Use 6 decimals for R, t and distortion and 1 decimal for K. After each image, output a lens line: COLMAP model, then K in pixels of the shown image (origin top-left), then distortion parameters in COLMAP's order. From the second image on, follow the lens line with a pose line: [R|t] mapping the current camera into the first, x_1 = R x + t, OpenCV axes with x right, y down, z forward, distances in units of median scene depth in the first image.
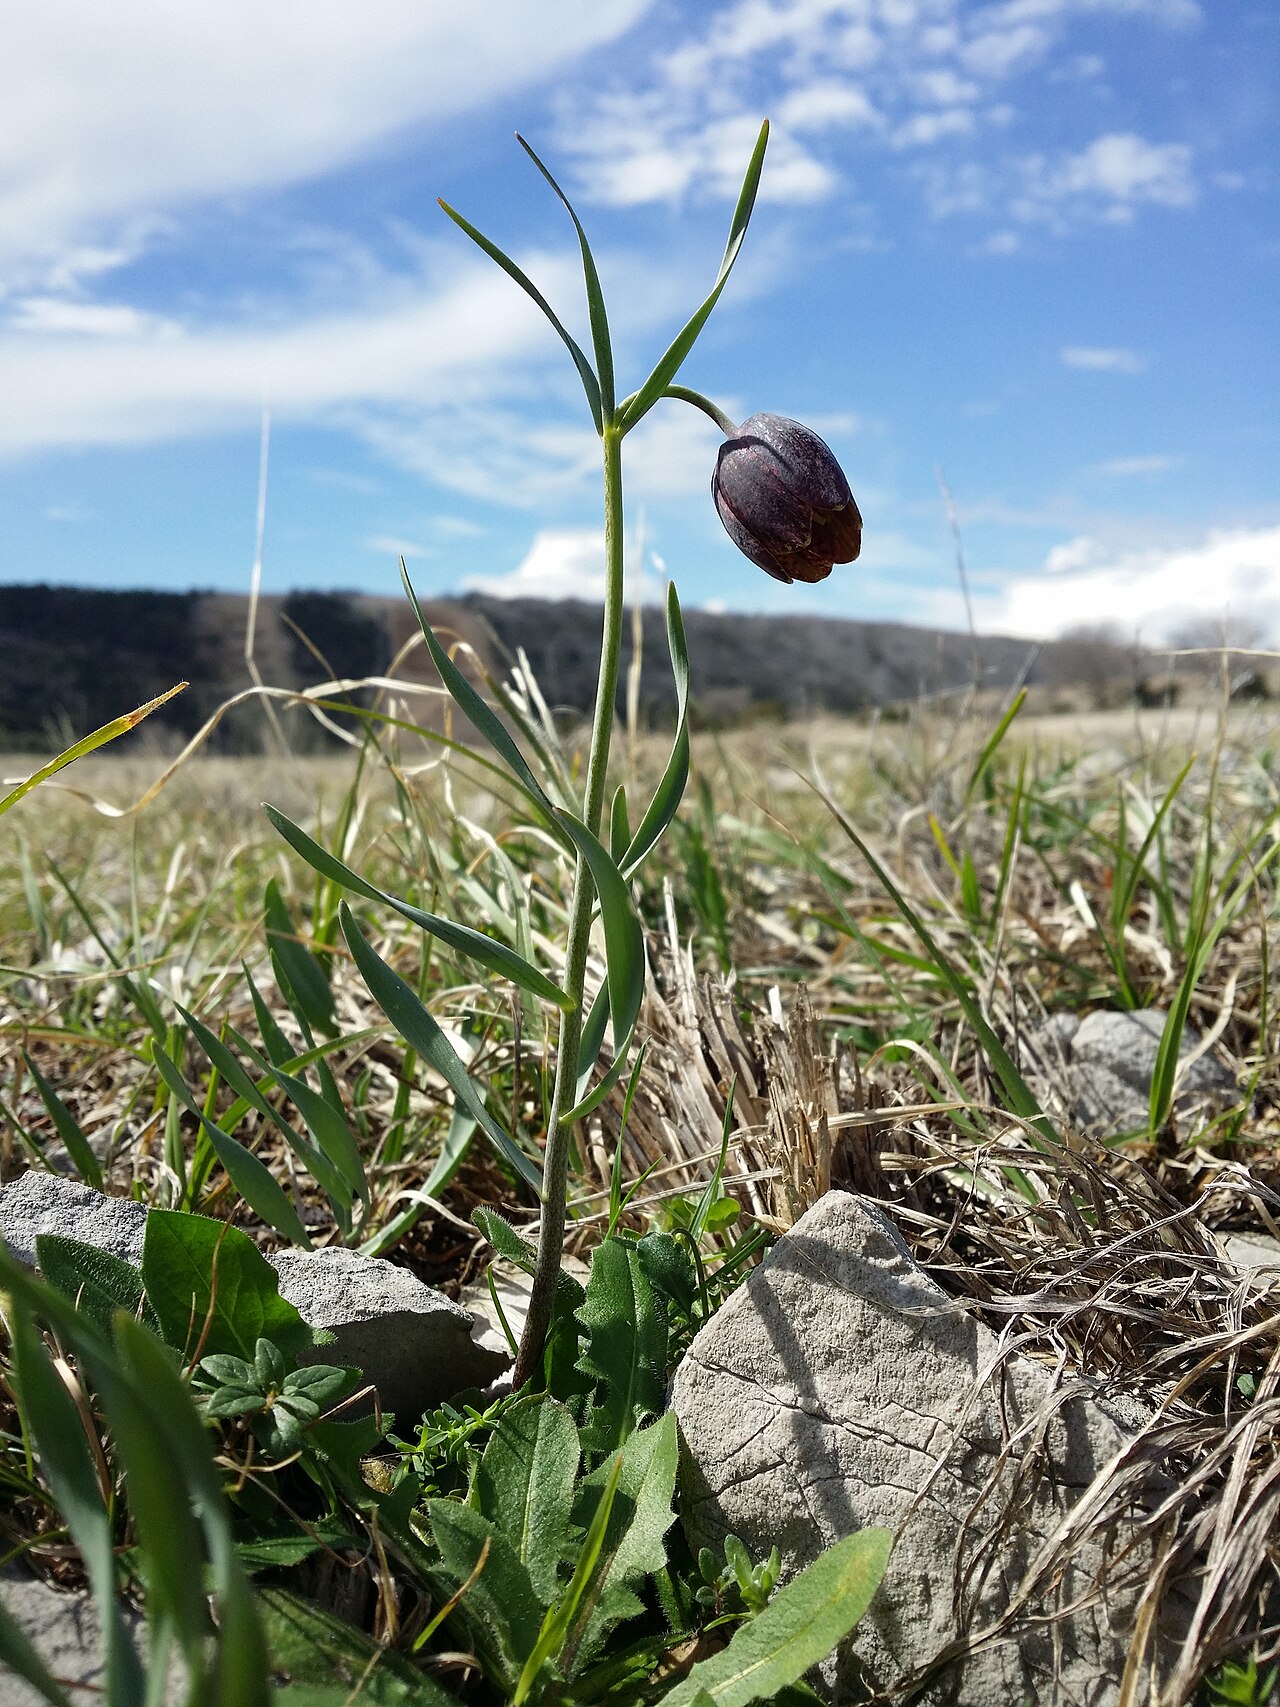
lens RADIAL K [[1693.1, 0, 626.5], [0, 1693.1, 847.2], [0, 0, 1]] dist [0.011334, 0.000000]
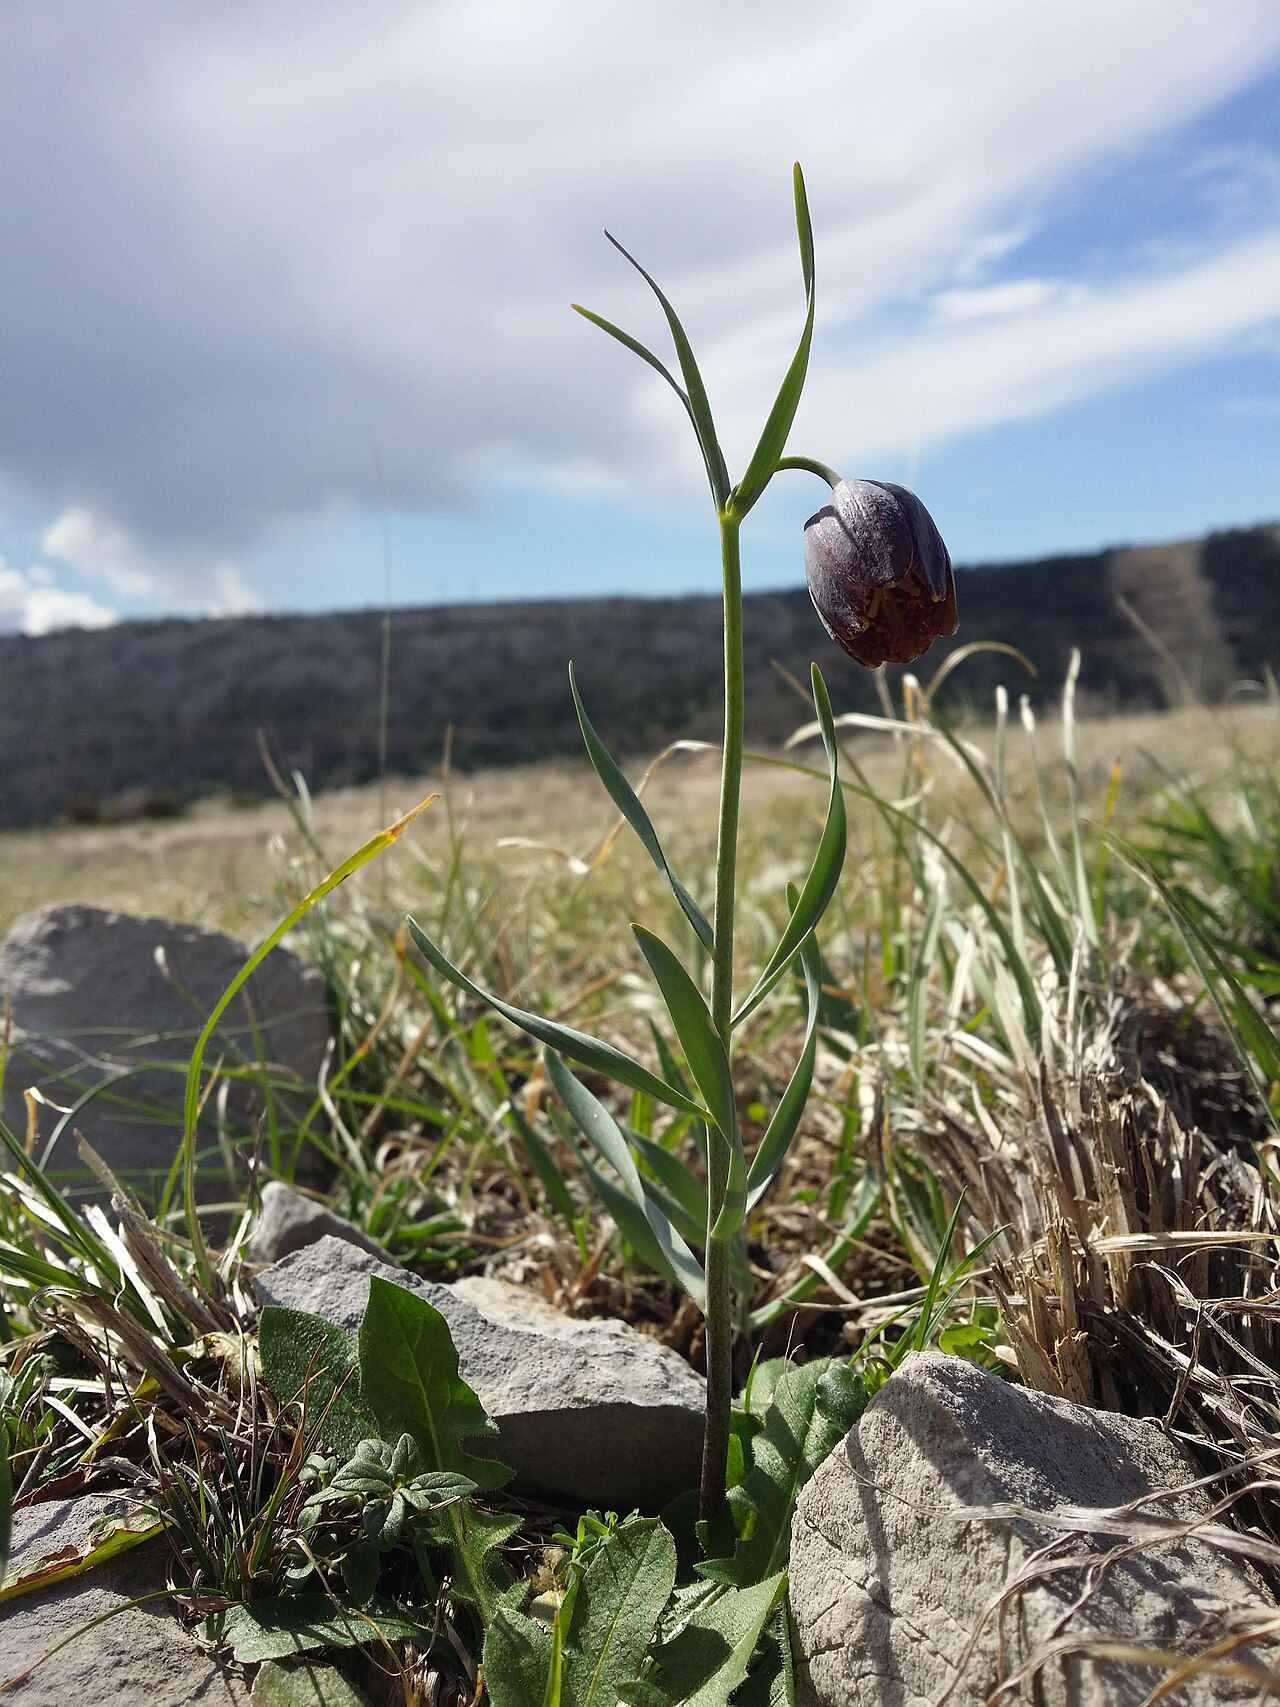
lens RADIAL K [[1693.1, 0, 650.4], [0, 1693.1, 879.8], [0, 0, 1]] dist [0.011334, 0.000000]
pose [[0.846053, -0.023433, -0.532584, 0.445775], [0.046997, 0.998422, 0.030728, -0.071633], [0.531023, -0.051028, 0.845819, 0.174304]]
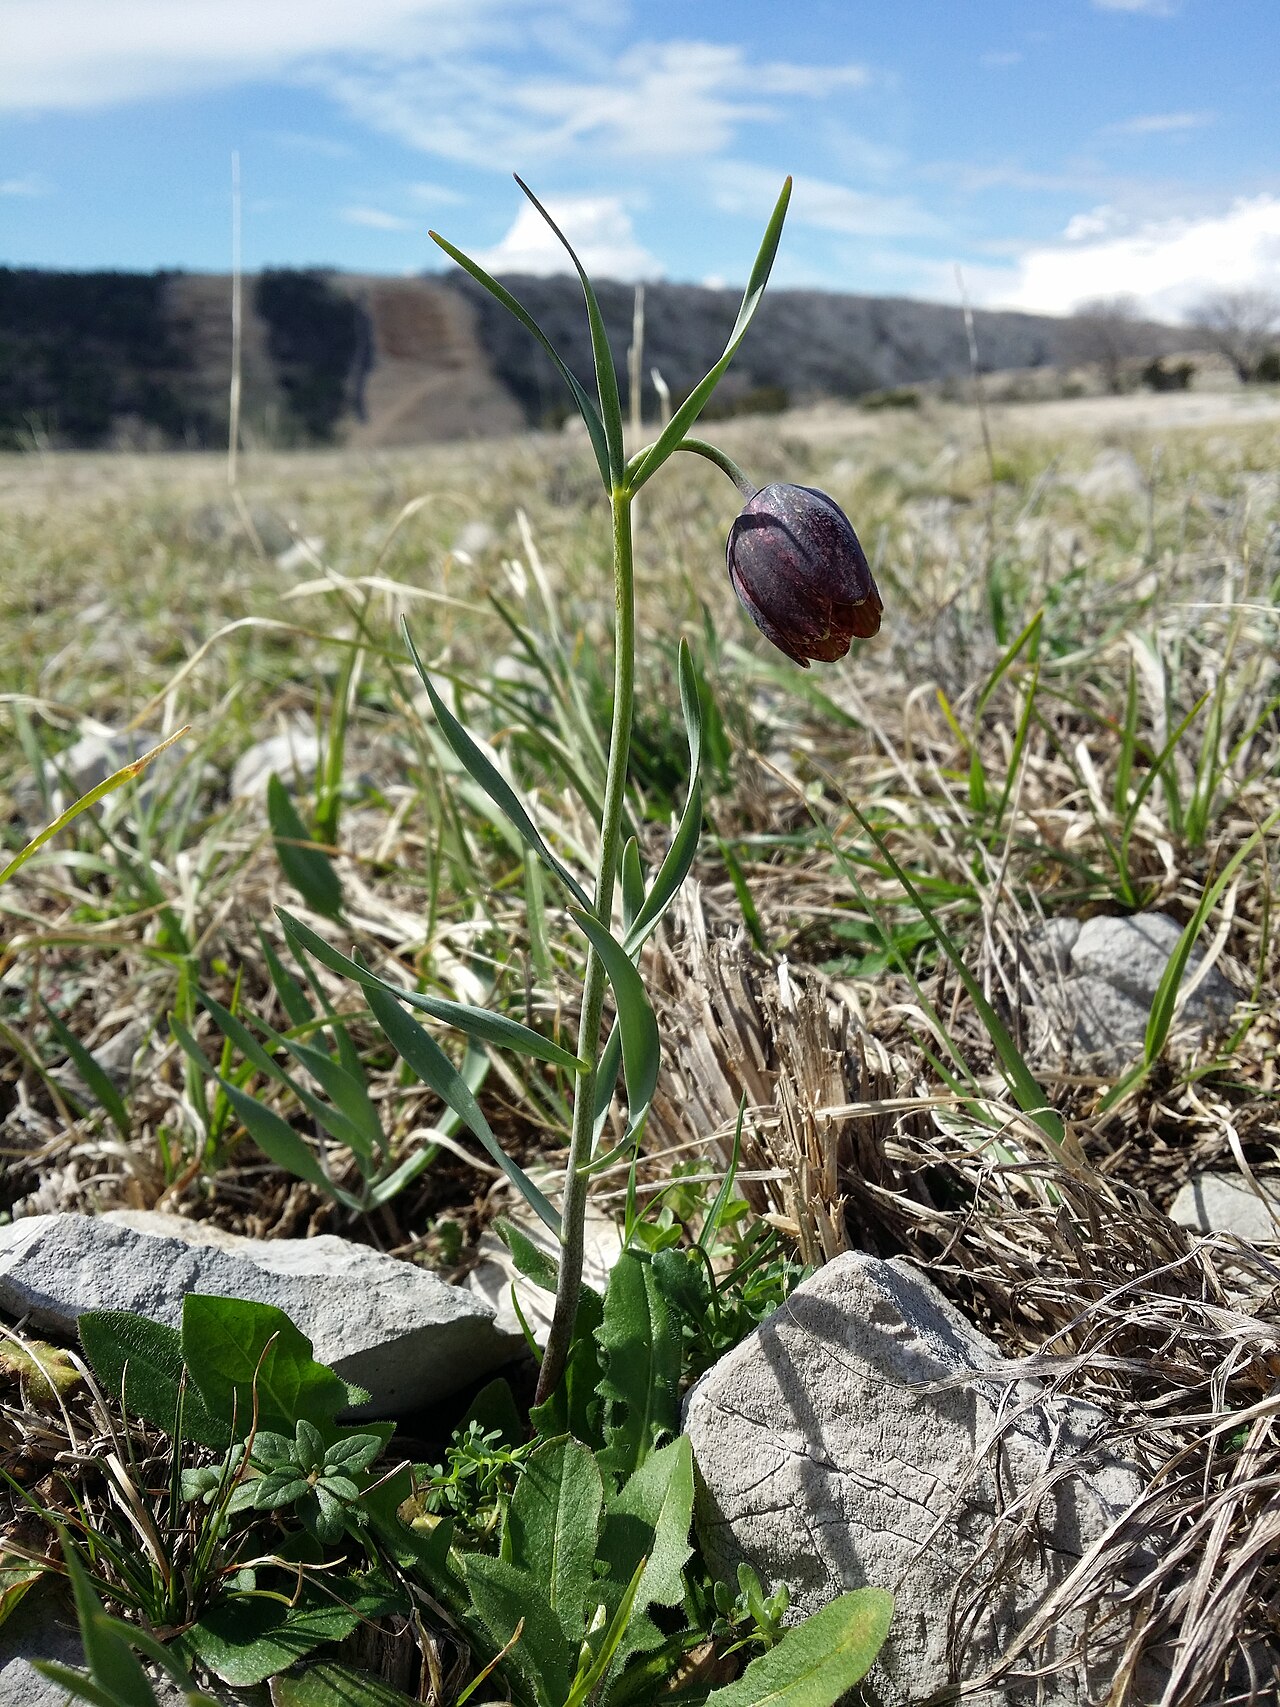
lens RADIAL K [[1693.1, 0, 648.7], [0, 1693.1, 873.8], [0, 0, 1]] dist [0.011334, 0.000000]
pose [[0.999846, -0.010497, 0.014035, -0.008553], [0.007405, 0.978834, 0.204523, -0.223635], [-0.015884, -0.204388, 0.978761, 0.026453]]
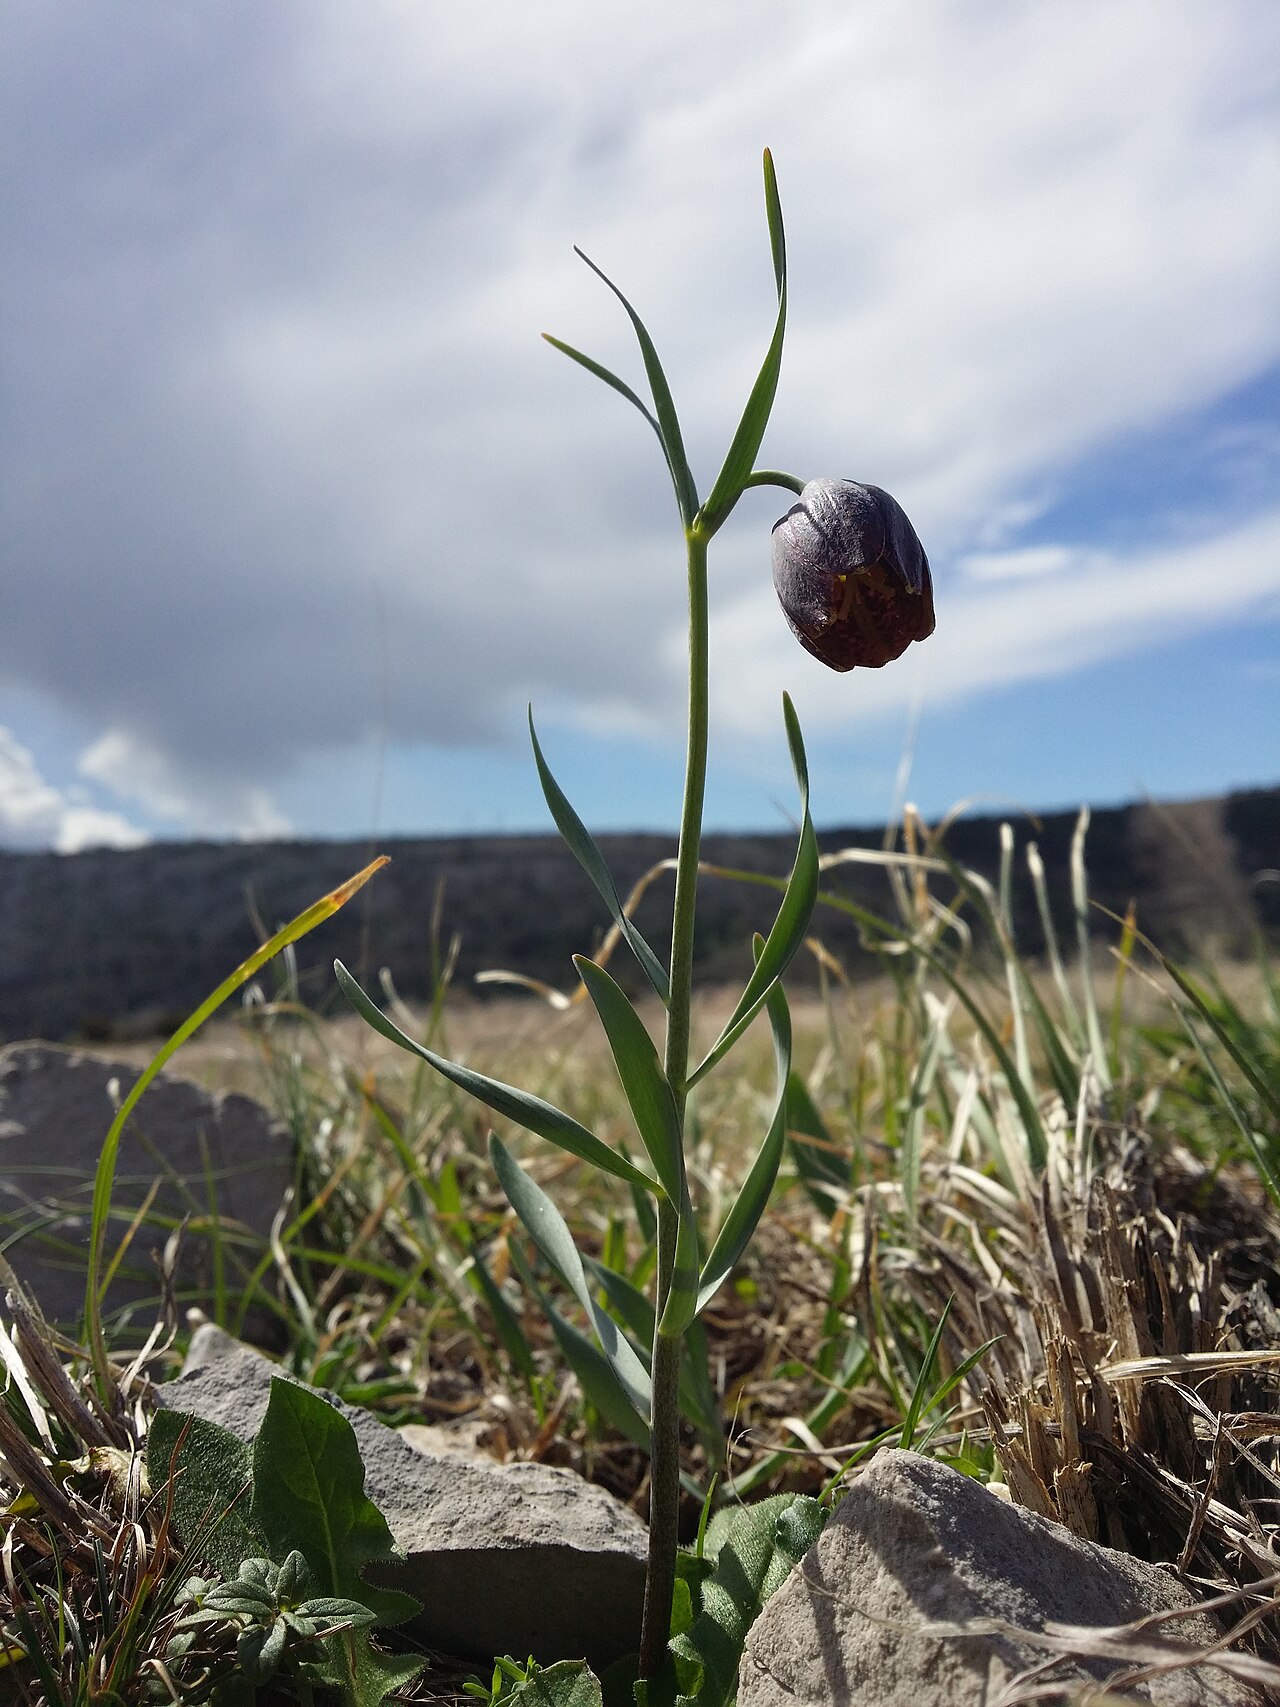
lens RADIAL K [[1693.1, 0, 647.7], [0, 1693.1, 864.0], [0, 0, 1]] dist [0.011334, 0.000000]
pose [[0.838902, -0.081269, -0.538181, 0.426495], [0.012768, 0.991456, -0.129813, 0.039023], [0.544133, 0.102029, 0.832772, 0.264017]]
